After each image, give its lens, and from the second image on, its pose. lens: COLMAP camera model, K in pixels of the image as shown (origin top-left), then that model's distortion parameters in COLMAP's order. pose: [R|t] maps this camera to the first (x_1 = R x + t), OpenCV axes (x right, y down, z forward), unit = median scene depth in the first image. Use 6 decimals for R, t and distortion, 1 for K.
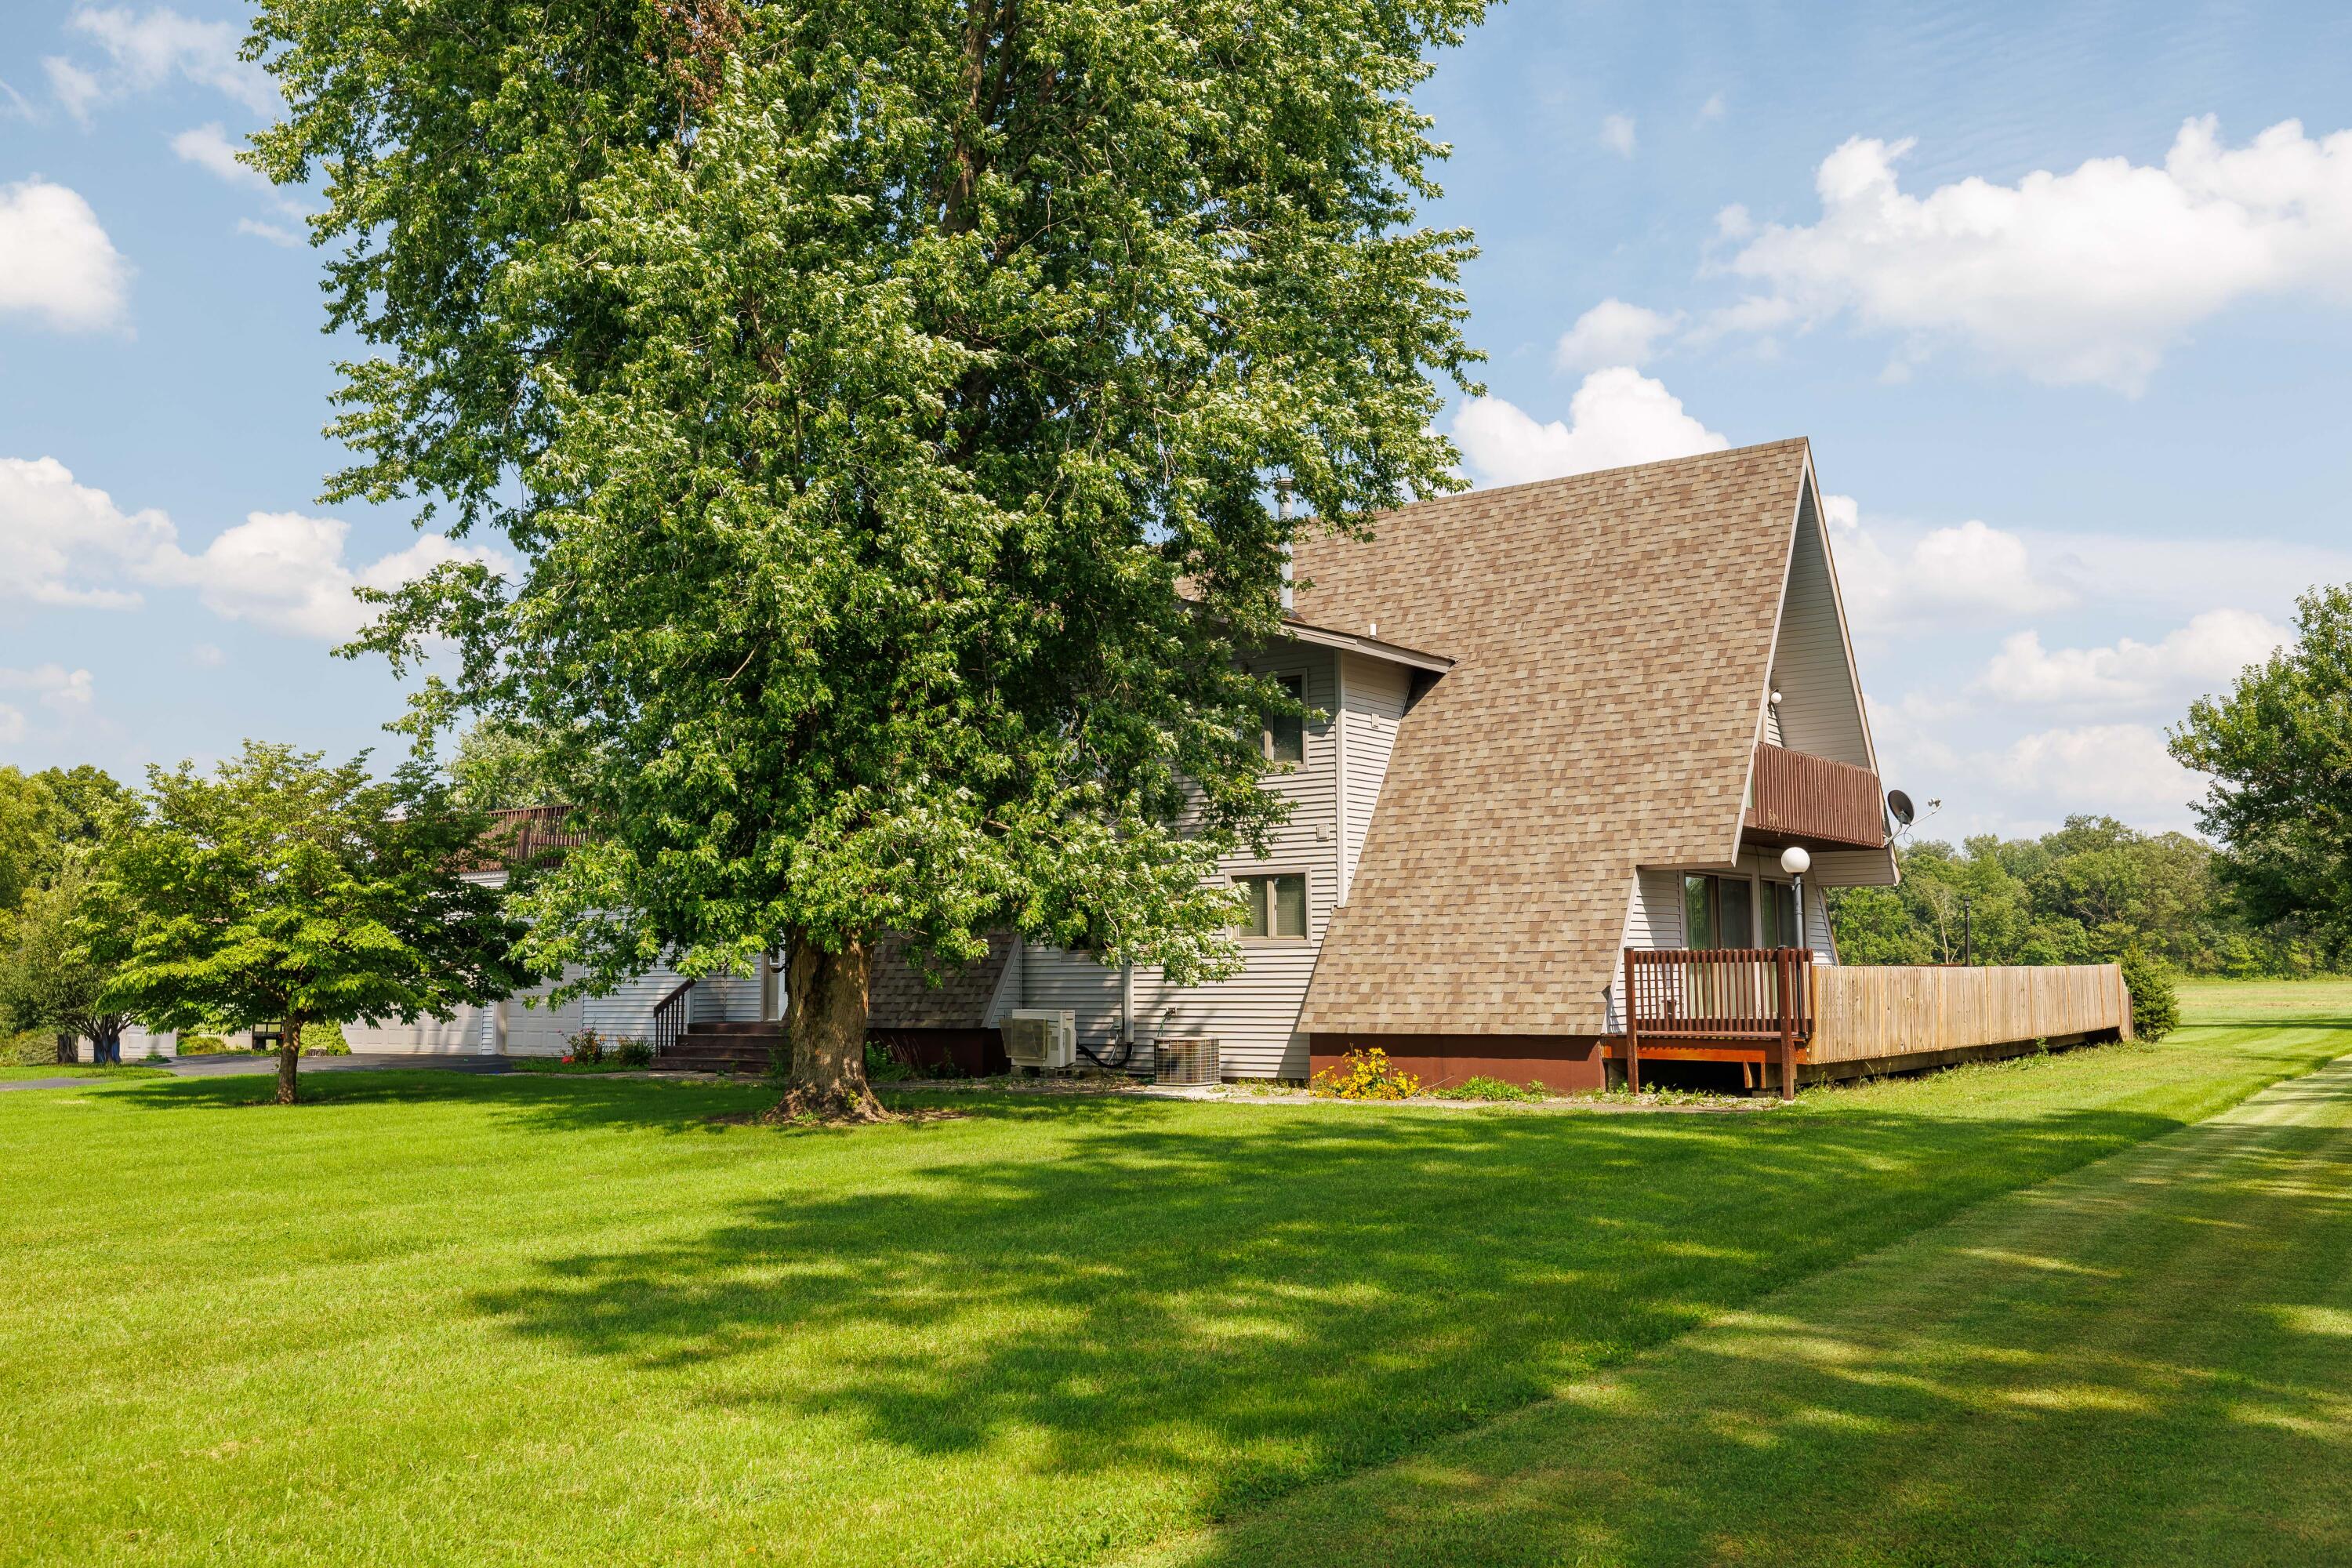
lens RADIAL K [[1907.8, 0, 1176.0], [0, 1907.8, 784.0], [0, 0, 1]] dist [0.034781, -0.001753]
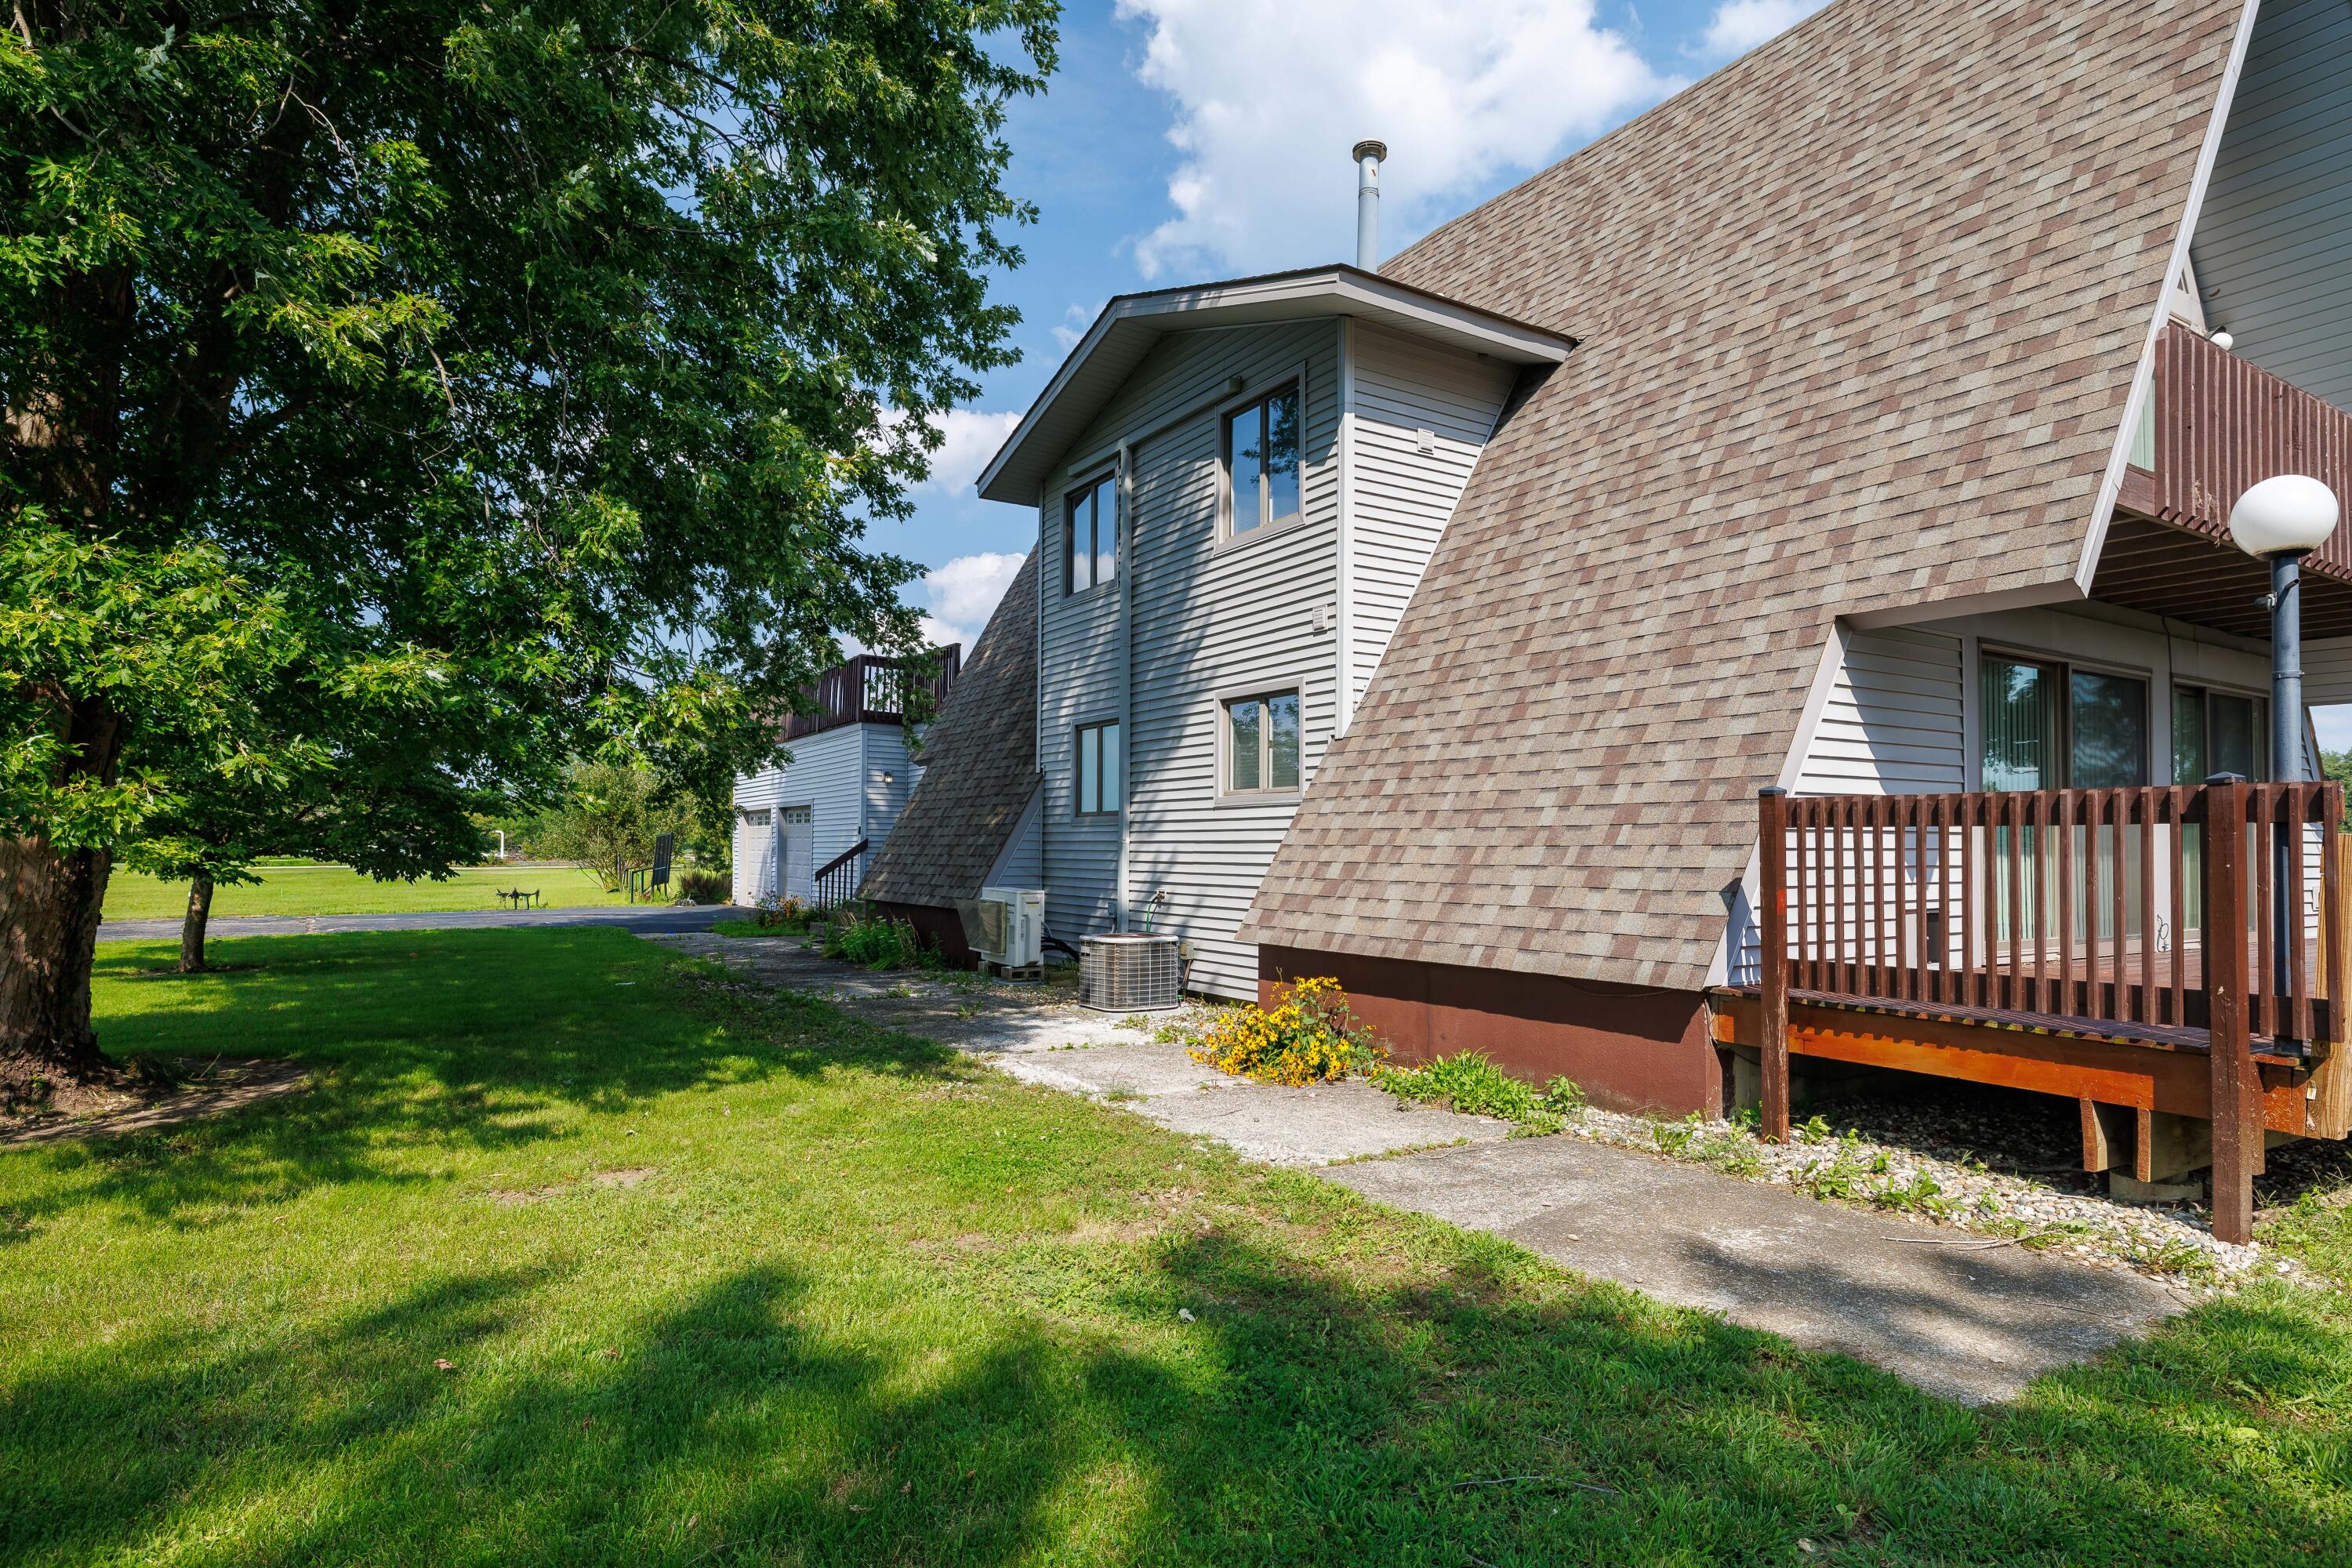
lens RADIAL K [[1270.7, 0, 1179.3], [0, 1270.7, 810.9], [0, 0, 1]] dist [0.003495, 0.000620]
pose [[0.929560, 0.003537, -0.368655, 0.198060], [0.022973, 0.997455, 0.067494, 0.061862], [0.367955, -0.071209, 0.927113, 0.627904]]
